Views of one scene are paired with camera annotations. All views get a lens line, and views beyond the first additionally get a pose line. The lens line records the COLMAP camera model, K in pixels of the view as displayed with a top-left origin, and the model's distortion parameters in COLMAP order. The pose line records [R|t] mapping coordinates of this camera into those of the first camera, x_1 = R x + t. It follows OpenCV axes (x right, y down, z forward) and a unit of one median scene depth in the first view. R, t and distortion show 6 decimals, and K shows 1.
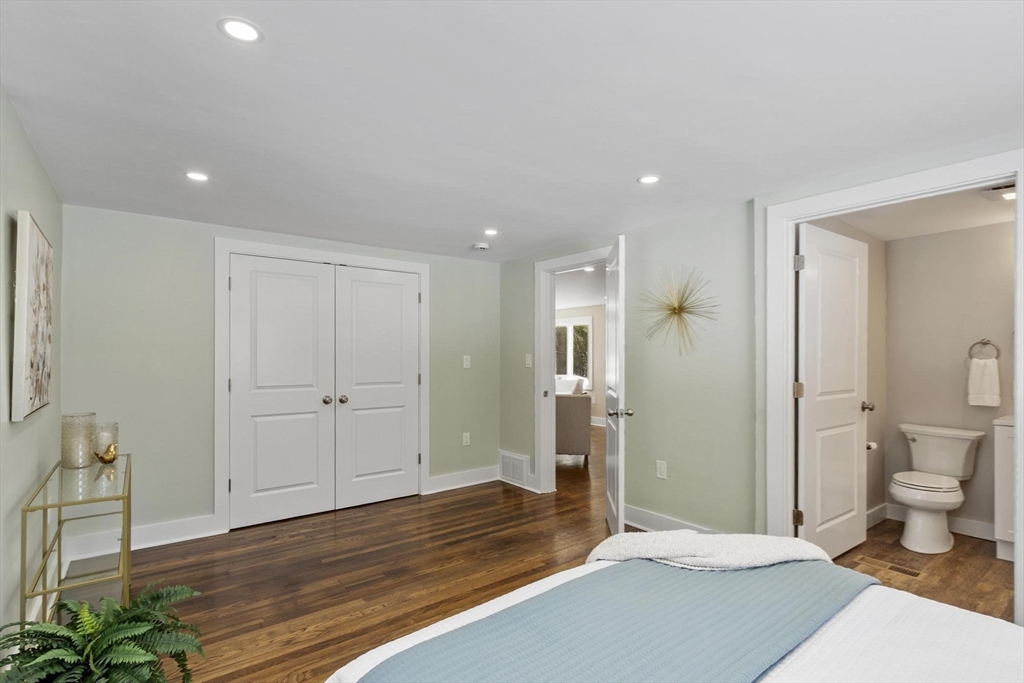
lens RADIAL K [[493.2, 0, 515.6], [0, 493.2, 355.2], [0, 0, 1]] dist [0.002986, 0.001659]
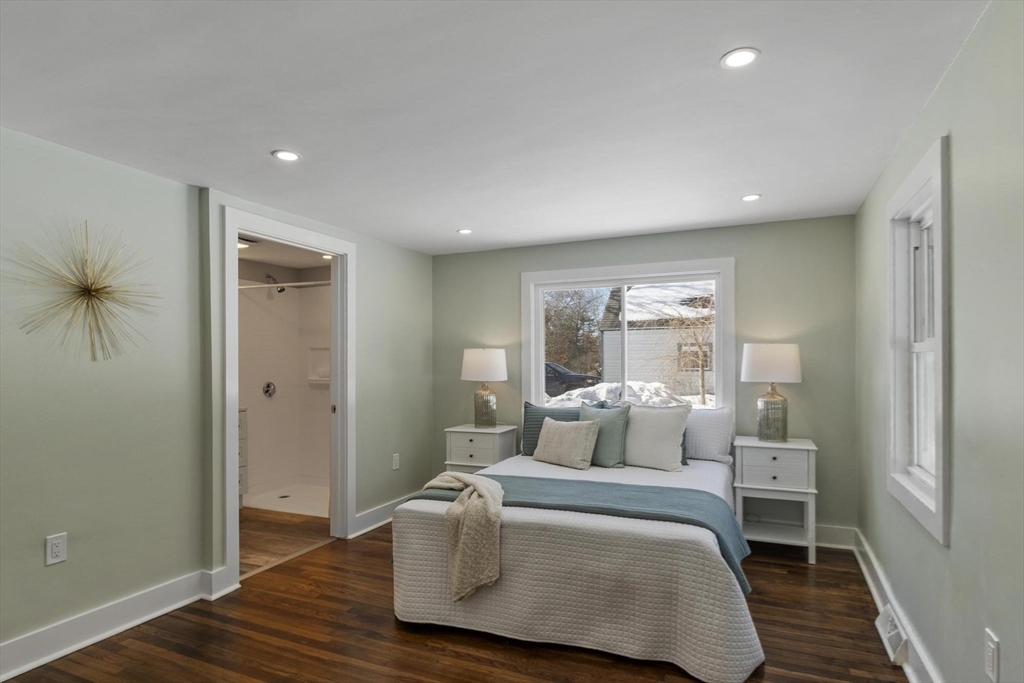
lens RADIAL K [[562.1, 0, 502.7], [0, 562.1, 352.8], [0, 0, 1]] dist [-0.002573, -0.000509]
pose [[-0.456233, 0.016719, 0.889703, -0.590311], [0.004848, 0.999855, -0.016303, 0.005067], [-0.889847, -0.003125, -0.456248, 0.850678]]
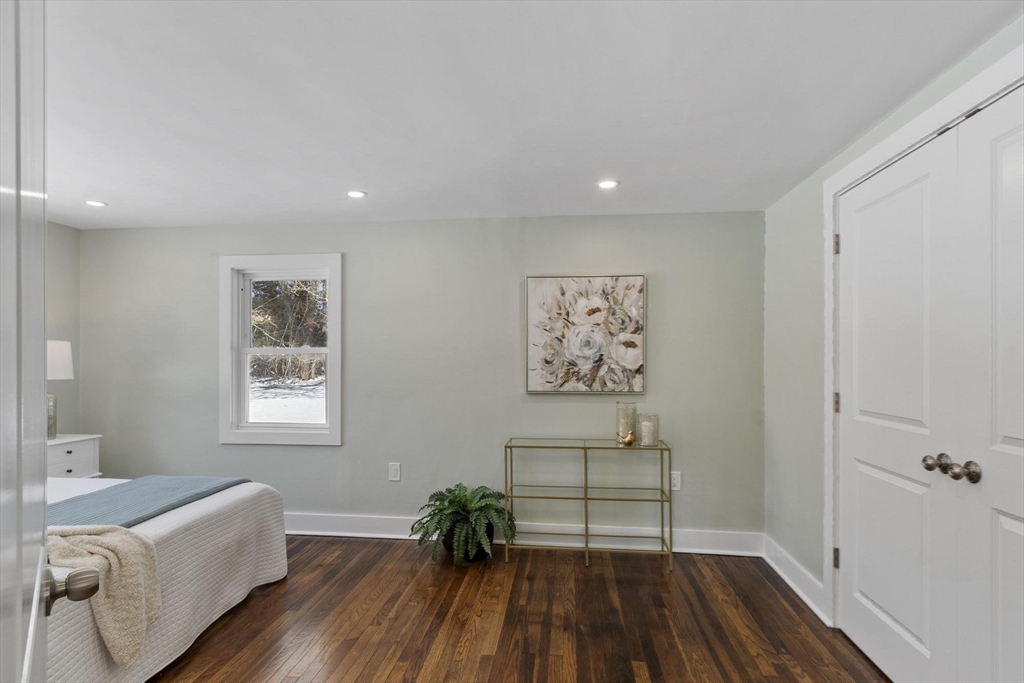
lens RADIAL K [[514.4, 0, 505.3], [0, 514.4, 357.6], [0, 0, 1]] dist [0.000784, -0.004546]
pose [[-0.708962, -0.001092, -0.705246, 0.203273], [-0.000673, 0.999999, -0.000872, 0.004158], [0.705246, -0.000143, -0.708962, 1.213840]]
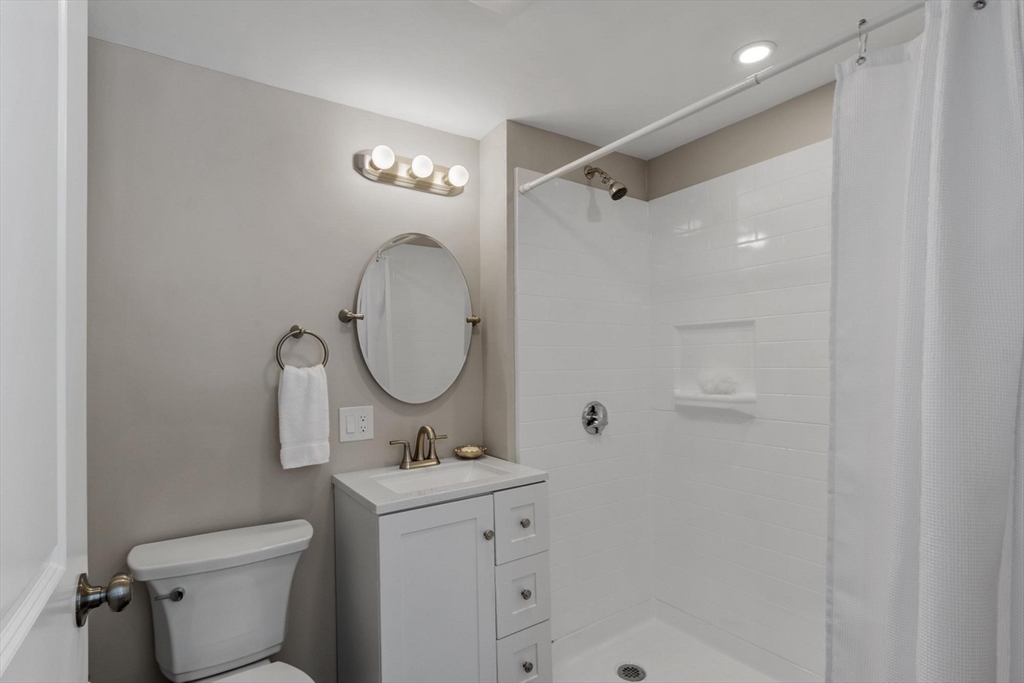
lens RADIAL K [[493.2, 0, 509.7], [0, 493.2, 356.4], [0, 0, 1]] dist [0.002986, 0.001659]
pose [[0.051536, -0.002185, 0.998669, 0.489032], [0.009509, 0.999953, 0.001697, -0.001401], [-0.998626, 0.009409, 0.051554, 0.788450]]
